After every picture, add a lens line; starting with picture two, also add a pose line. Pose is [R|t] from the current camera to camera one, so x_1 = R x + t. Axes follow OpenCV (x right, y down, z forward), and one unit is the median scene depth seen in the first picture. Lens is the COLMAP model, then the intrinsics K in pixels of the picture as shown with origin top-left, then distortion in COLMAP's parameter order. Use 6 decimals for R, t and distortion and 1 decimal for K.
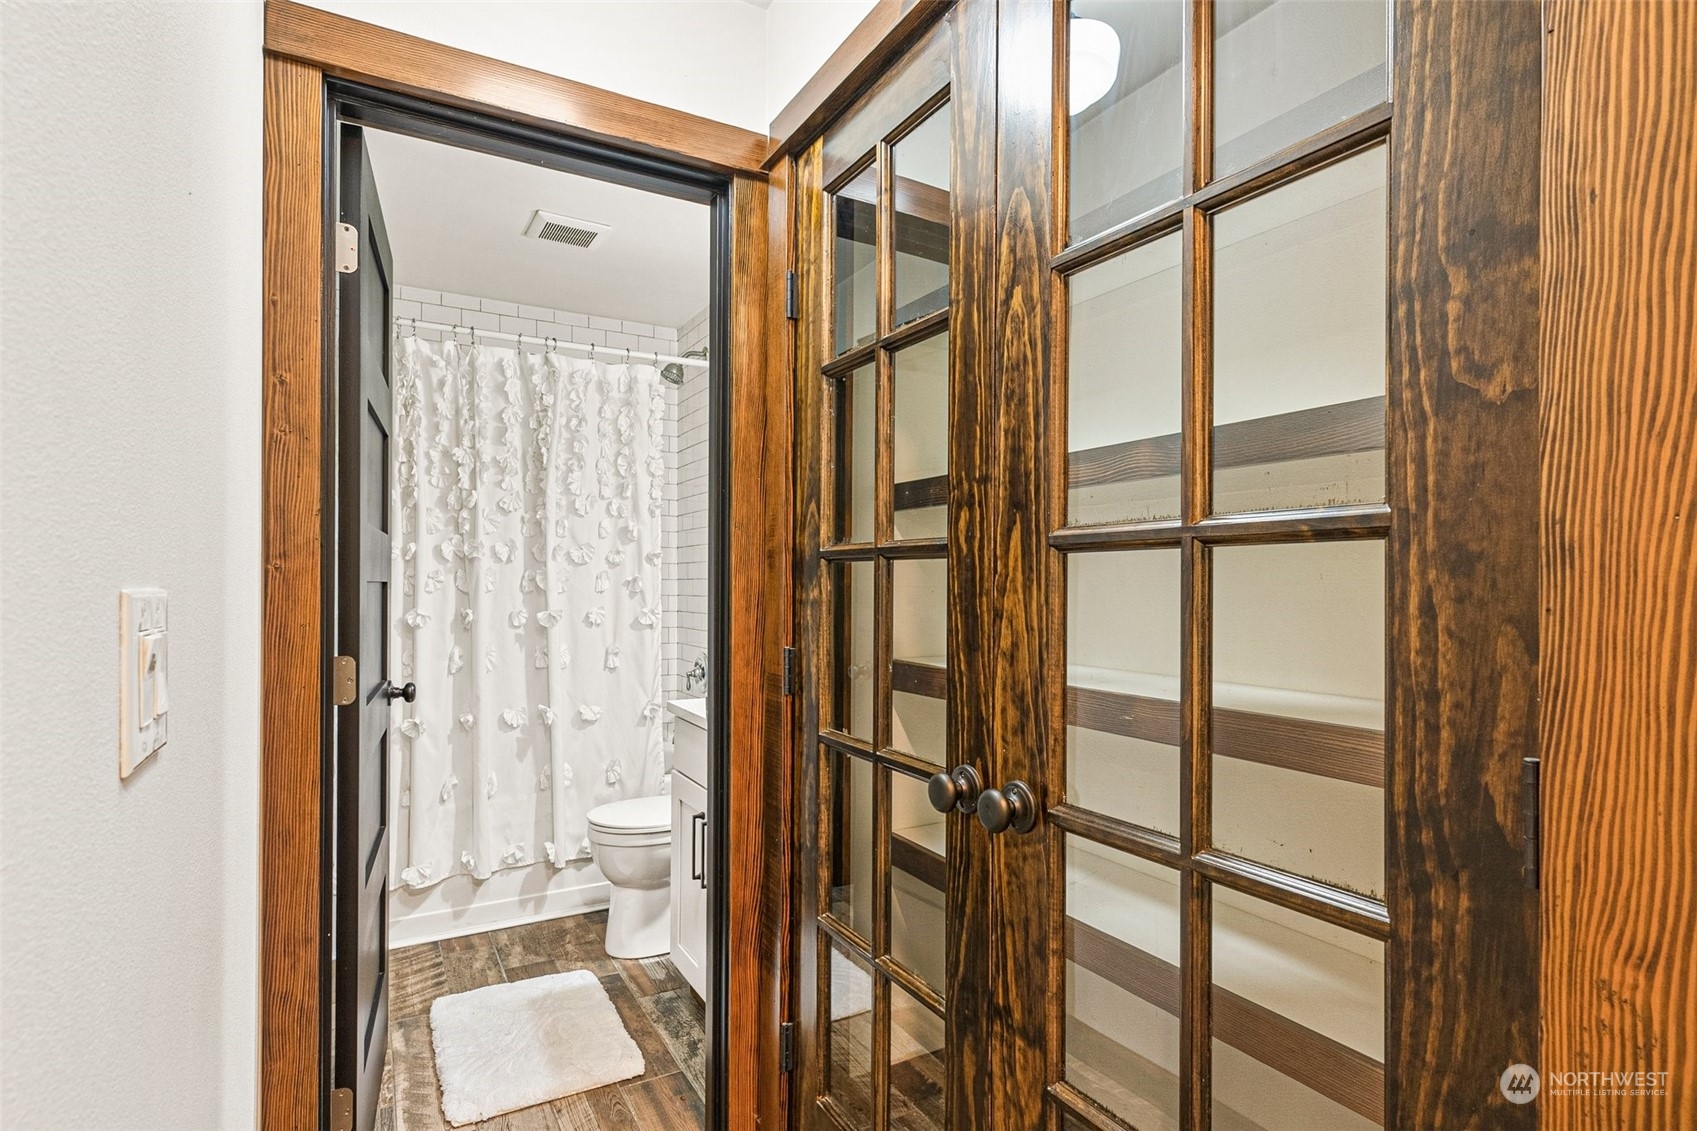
lens RADIAL K [[839.9, 0, 848.9], [0, 839.9, 559.8], [0, 0, 1]] dist [0.000668, -0.000412]
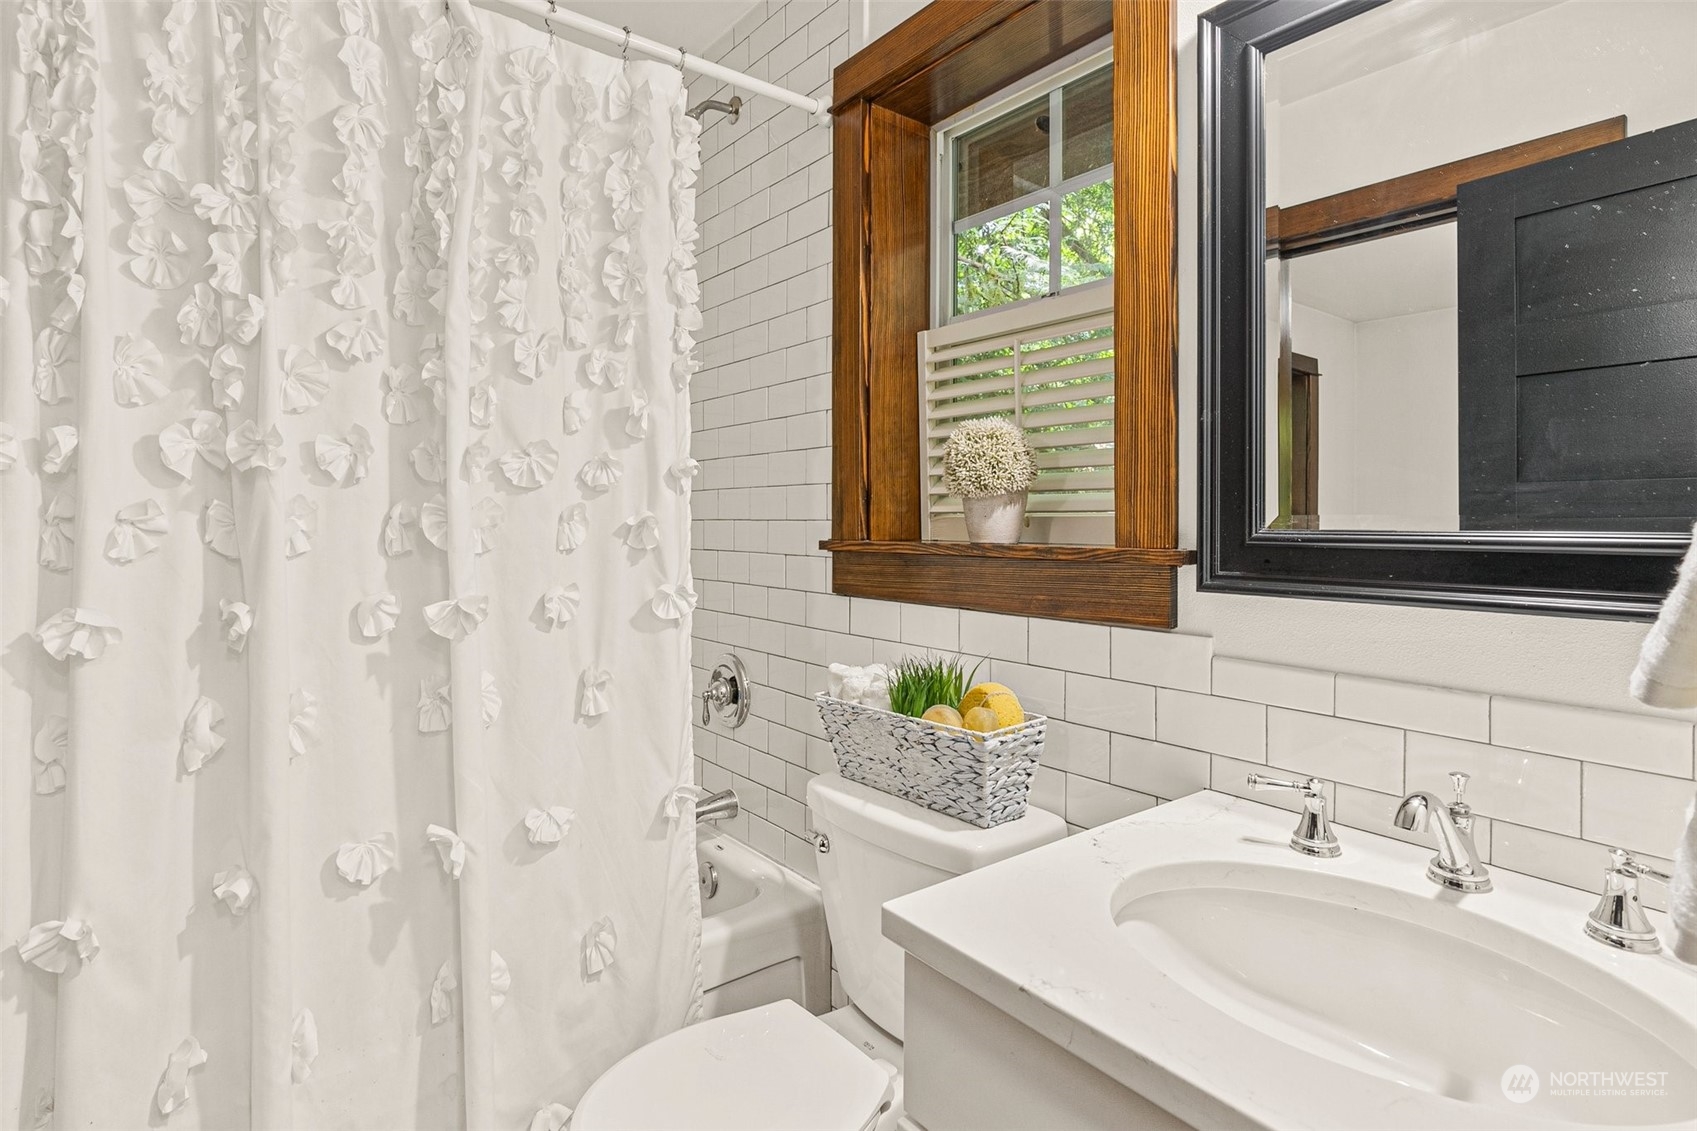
lens RADIAL K [[845.2, 0, 847.4], [0, 845.2, 495.2], [0, 0, 1]] dist [0.002500, -0.000295]
pose [[0.988602, 0.001014, 0.150550, -0.225509], [-0.001103, 0.999999, 0.000508, 0.008409], [-0.150549, -0.000668, 0.988602, 0.550605]]
